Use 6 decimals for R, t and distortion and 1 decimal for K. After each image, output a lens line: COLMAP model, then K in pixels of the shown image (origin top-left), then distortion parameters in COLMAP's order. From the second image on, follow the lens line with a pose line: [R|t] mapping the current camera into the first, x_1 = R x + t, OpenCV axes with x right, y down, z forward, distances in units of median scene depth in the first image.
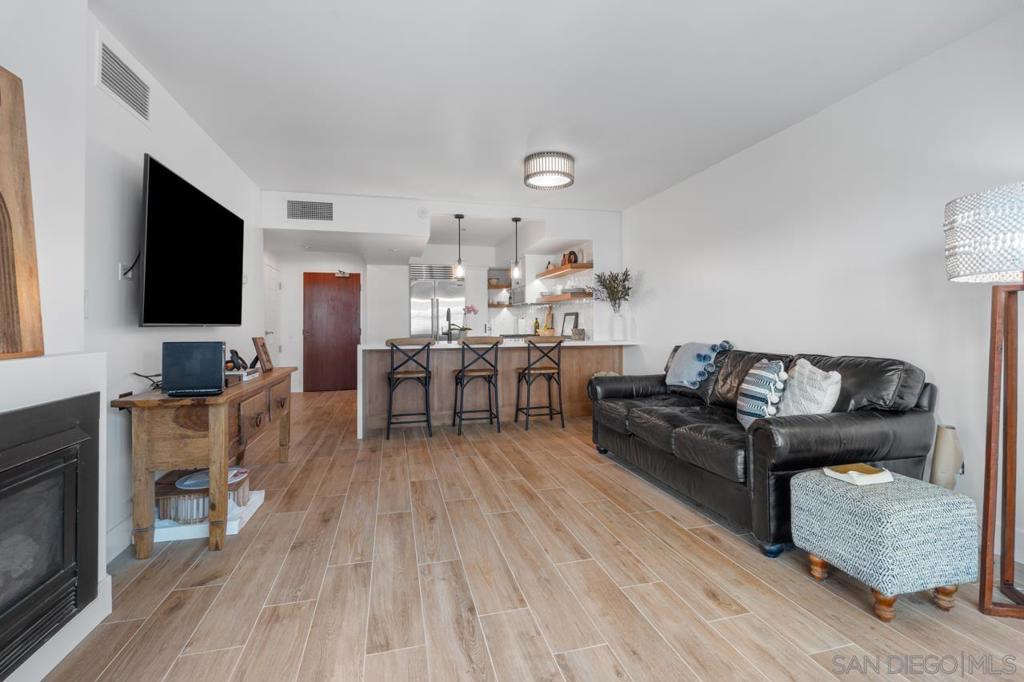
lens RADIAL K [[454.7, 0, 520.7], [0, 454.7, 317.1], [0, 0, 1]] dist [-0.004197, 0.000400]
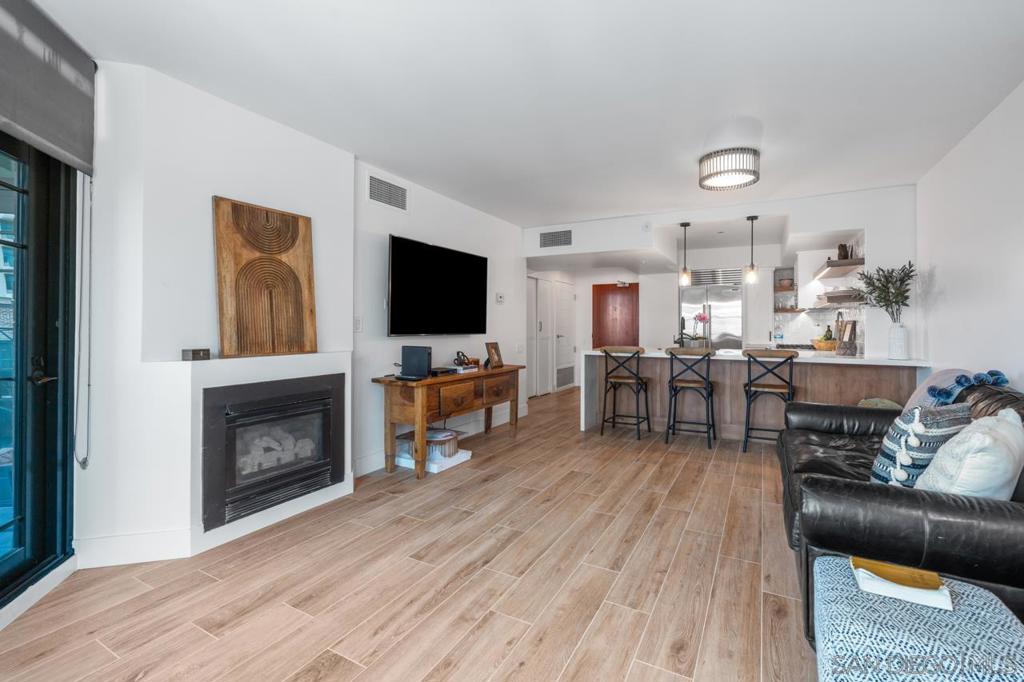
lens RADIAL K [[454.7, 0, 524.2], [0, 454.7, 321.4], [0, 0, 1]] dist [-0.004197, 0.000400]
pose [[0.728801, 0.001197, -0.684724, 0.406871], [0.003963, 0.999974, 0.005966, -0.025198], [0.684714, -0.007061, 0.728778, 0.061970]]
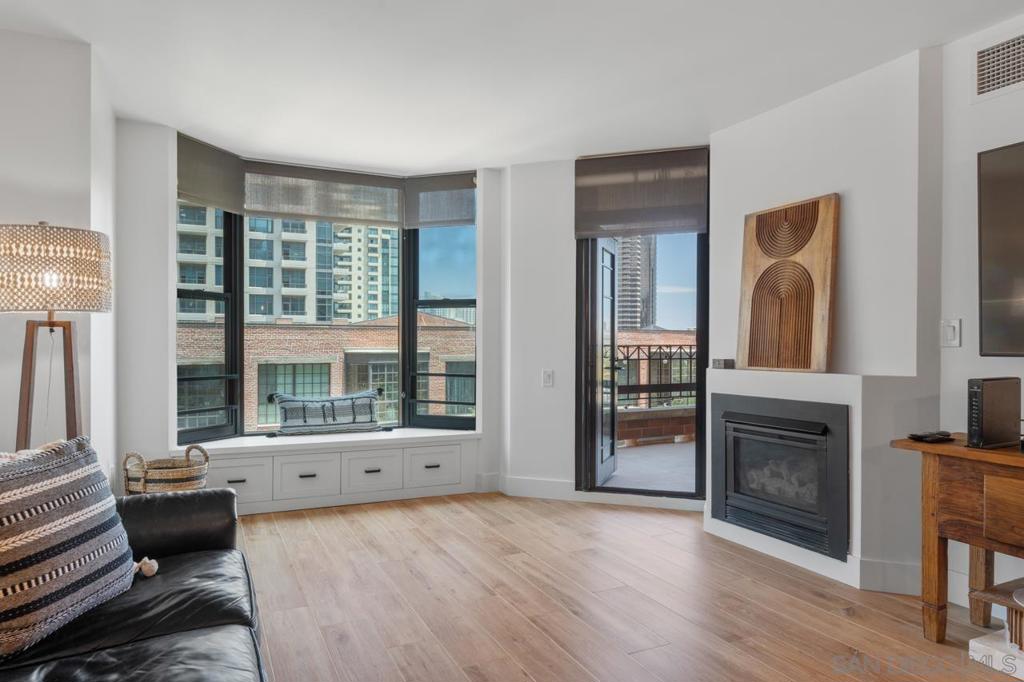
lens RADIAL K [[653.5, 0, 504.5], [0, 653.5, 349.3], [0, 0, 1]] dist [0.002345, 0.002387]
pose [[-0.986028, 0.006862, -0.166437, 0.153434], [0.008789, 0.999903, -0.010847, 0.007854], [0.166346, -0.012158, -0.985992, 1.207906]]
